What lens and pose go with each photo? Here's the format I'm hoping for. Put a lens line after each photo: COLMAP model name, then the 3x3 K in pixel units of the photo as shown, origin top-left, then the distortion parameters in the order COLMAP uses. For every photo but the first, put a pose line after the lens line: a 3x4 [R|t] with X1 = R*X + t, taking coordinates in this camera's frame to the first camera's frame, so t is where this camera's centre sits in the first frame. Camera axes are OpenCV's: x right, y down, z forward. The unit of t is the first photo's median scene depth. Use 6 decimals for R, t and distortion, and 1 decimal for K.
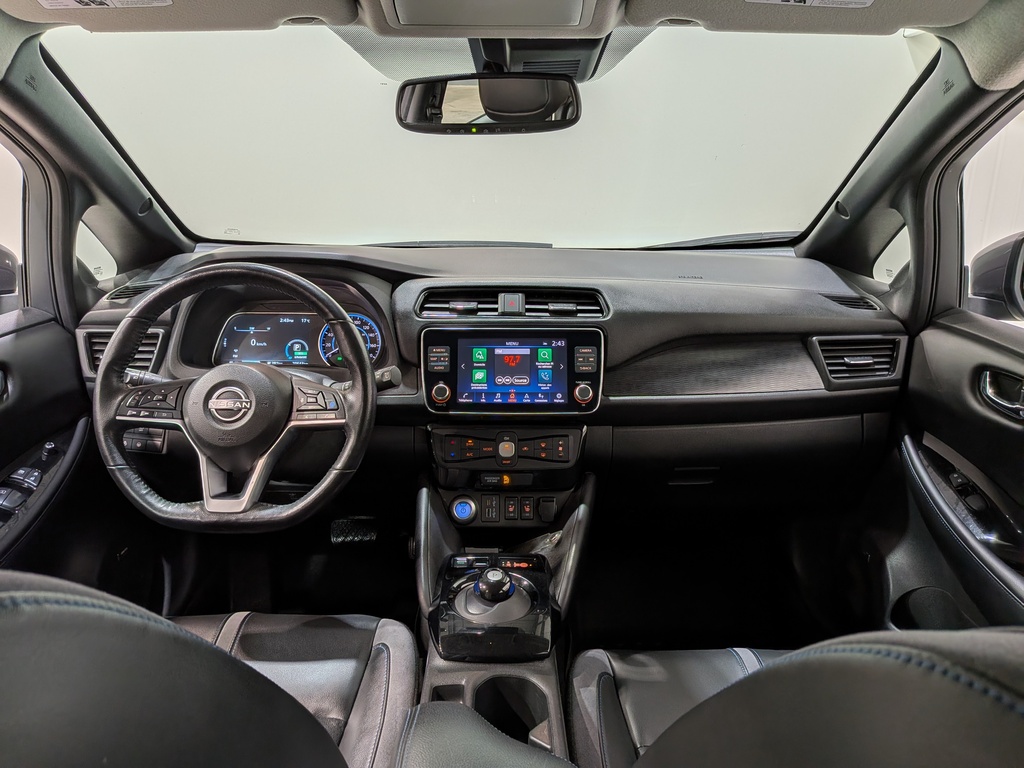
lens RADIAL K [[743.3, 0, 512.0], [0, 743.3, 384.0], [0, 0, 1]] dist [0.091839, -0.162850]
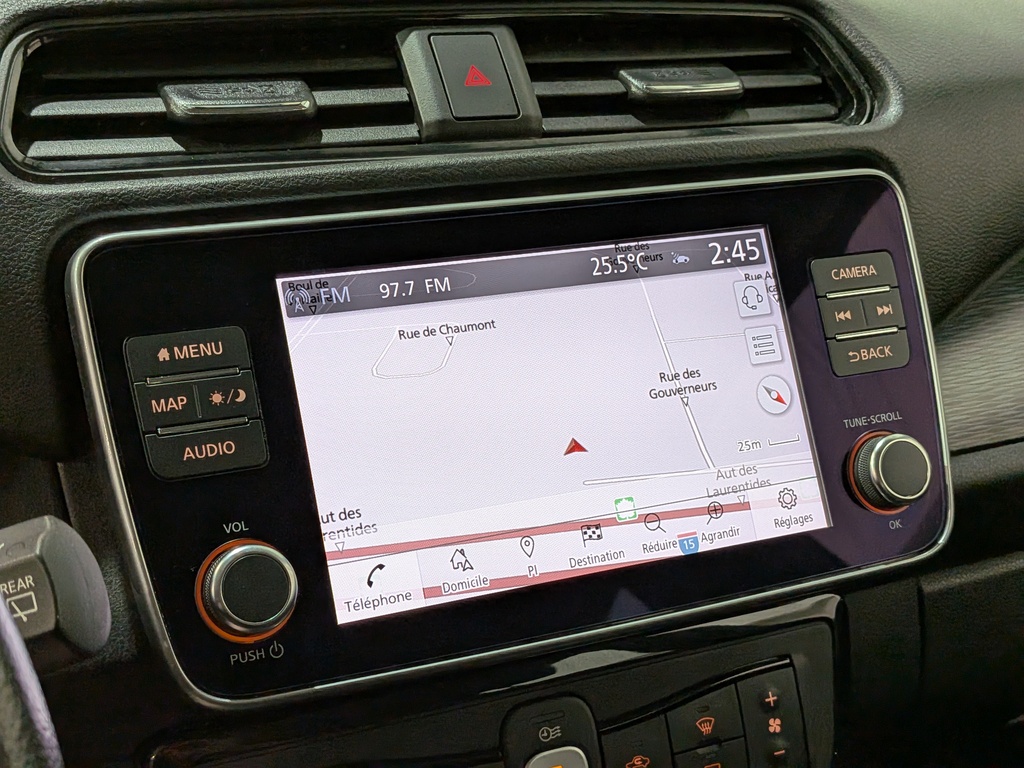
lens RADIAL K [[1509.7, 0, 508.9], [0, 1509.7, 418.6], [0, 0, 1]] dist [0.106801, -0.129273]
pose [[0.910678, -0.138106, 0.389349, -0.171935], [0.107022, 0.989160, 0.100542, -0.057852], [-0.399014, -0.049893, 0.915586, 0.627552]]
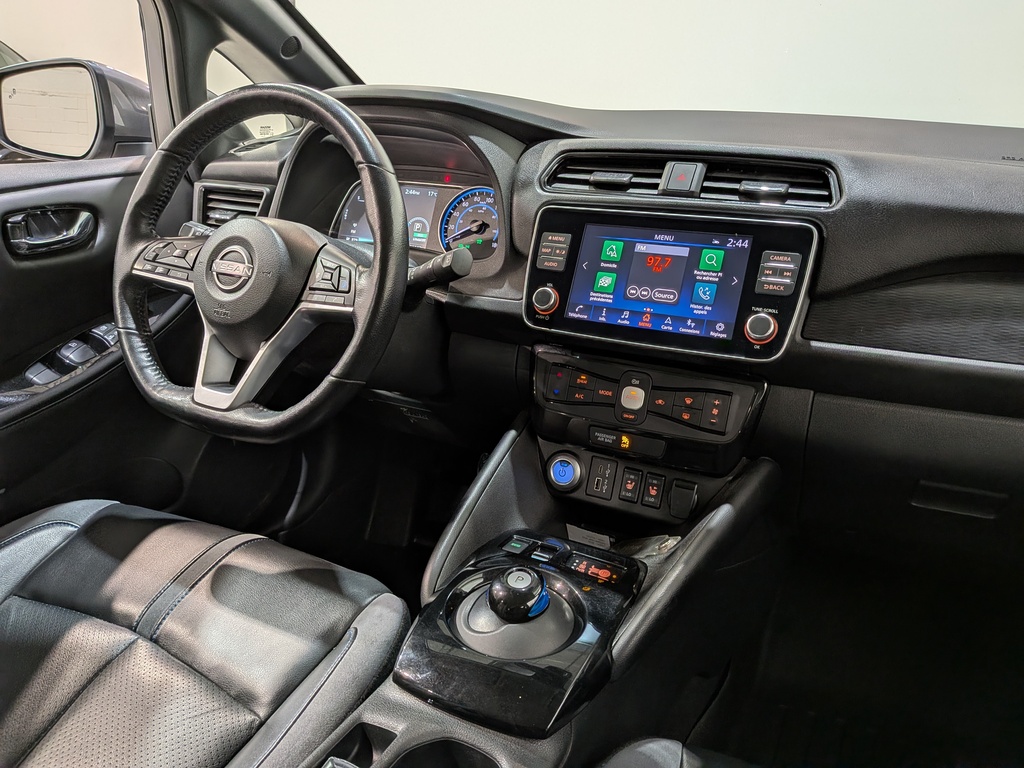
lens RADIAL K [[743.3, 0, 512.0], [0, 743.3, 384.0], [0, 0, 1]] dist [0.091839, -0.162850]
pose [[0.890956, 0.165429, -0.422883, 0.178135], [-0.133537, 0.985551, 0.104196, 0.020632], [0.434010, -0.036364, 0.900174, 0.354952]]
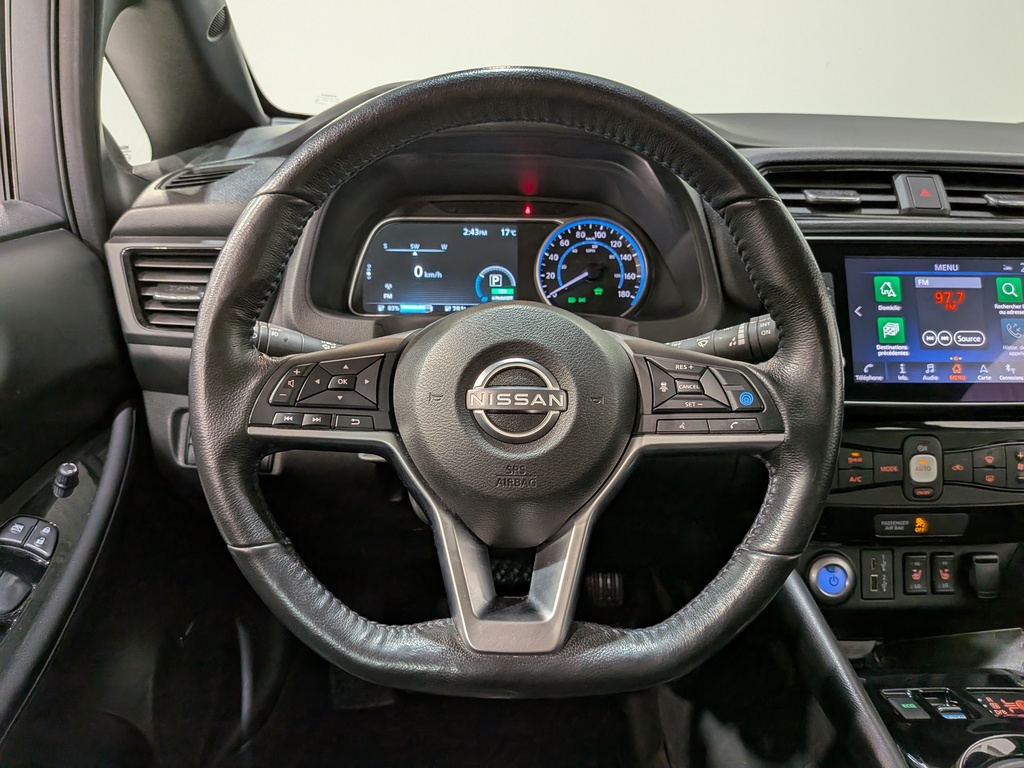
lens RADIAL K [[752.6, 0, 492.8], [0, 752.6, 390.3], [0, 0, 1]] dist [0.039773, -0.082932]
pose [[0.999914, -0.003788, 0.012555, -0.323455], [0.002946, 0.997790, 0.066380, -0.004822], [-0.012778, -0.066337, 0.997715, 0.473180]]
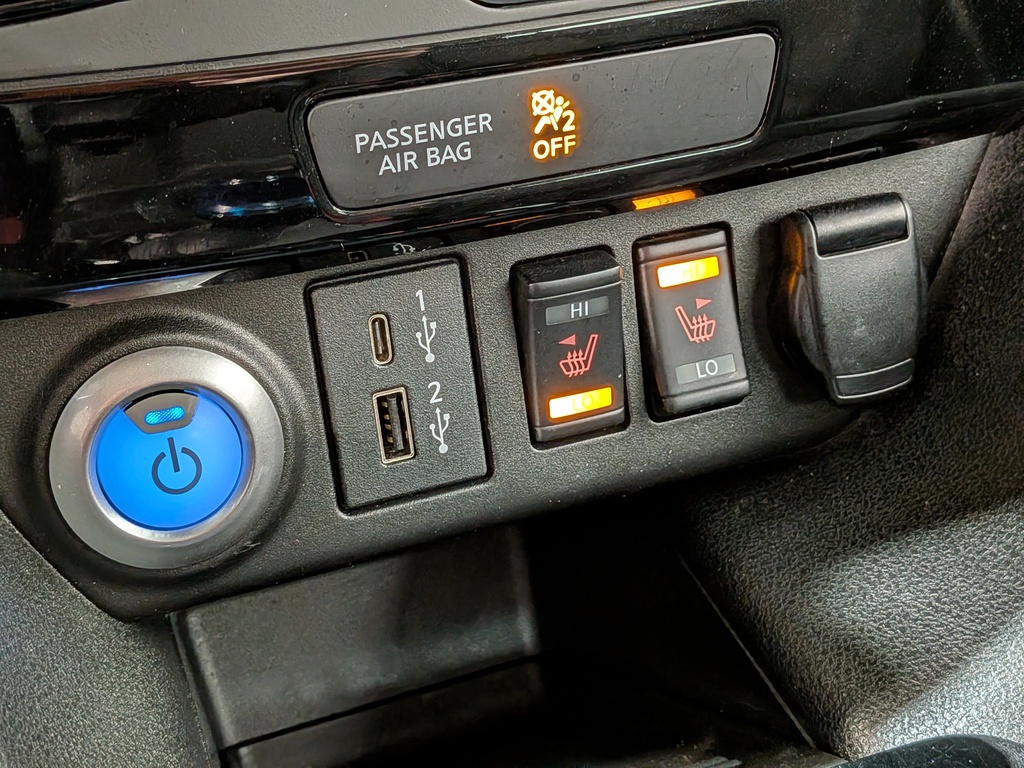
lens RADIAL K [[1512.9, 0, 491.0], [0, 1512.9, 385.9], [0, 0, 1]] dist [0.110102, -0.184903]
pose [[0.936045, -0.207383, 0.284274, -0.084917], [0.087066, 0.919250, 0.383926, 0.080423], [-0.340939, -0.334621, 0.878516, 0.808933]]
